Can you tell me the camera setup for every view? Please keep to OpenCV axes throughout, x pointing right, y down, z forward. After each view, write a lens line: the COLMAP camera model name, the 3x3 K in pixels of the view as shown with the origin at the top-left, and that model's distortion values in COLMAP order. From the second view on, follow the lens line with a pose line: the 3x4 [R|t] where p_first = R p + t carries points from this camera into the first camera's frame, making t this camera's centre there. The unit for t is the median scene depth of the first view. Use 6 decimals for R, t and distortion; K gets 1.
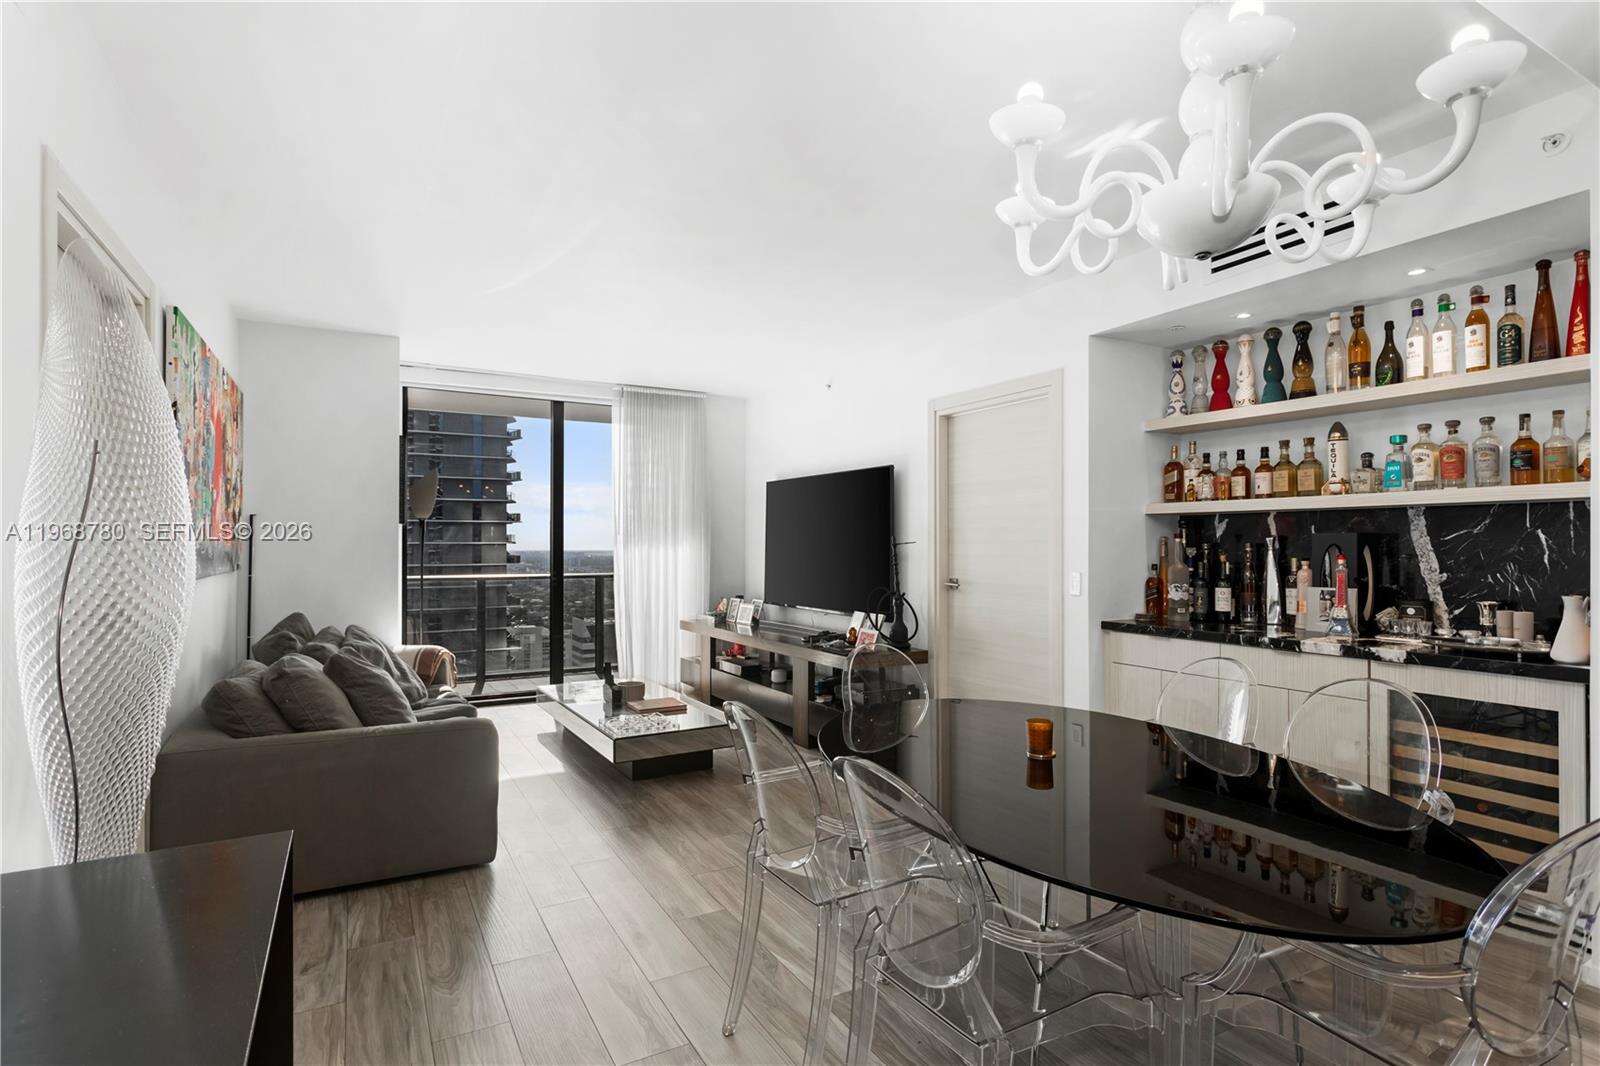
lens RADIAL K [[807.1, 0, 808.5], [0, 807.1, 535.3], [0, 0, 1]] dist [-0.003011, 0.007225]
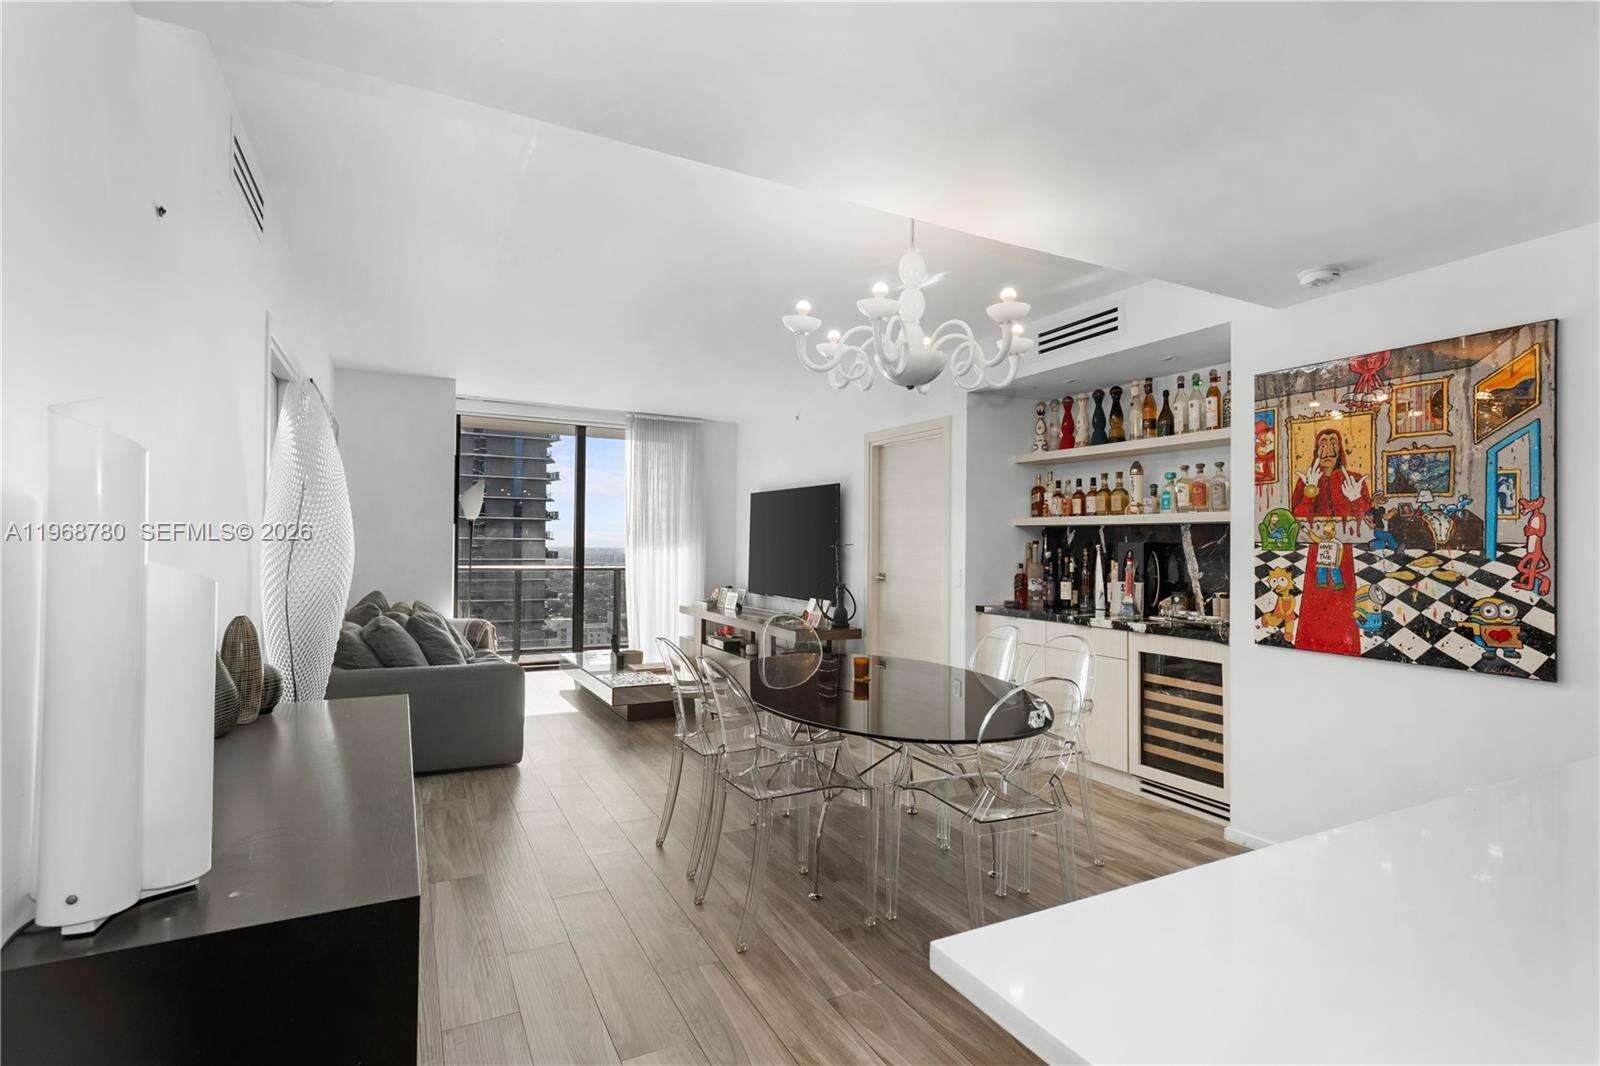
lens RADIAL K [[783.4, 0, 817.5], [0, 783.4, 536.3], [0, 0, 1]] dist [0.014674, 0.000267]
pose [[0.999565, 0.015292, -0.025217, 0.133441], [-0.015284, 0.999883, 0.000504, -0.004722], [0.025222, -0.000118, 0.999682, -0.306782]]
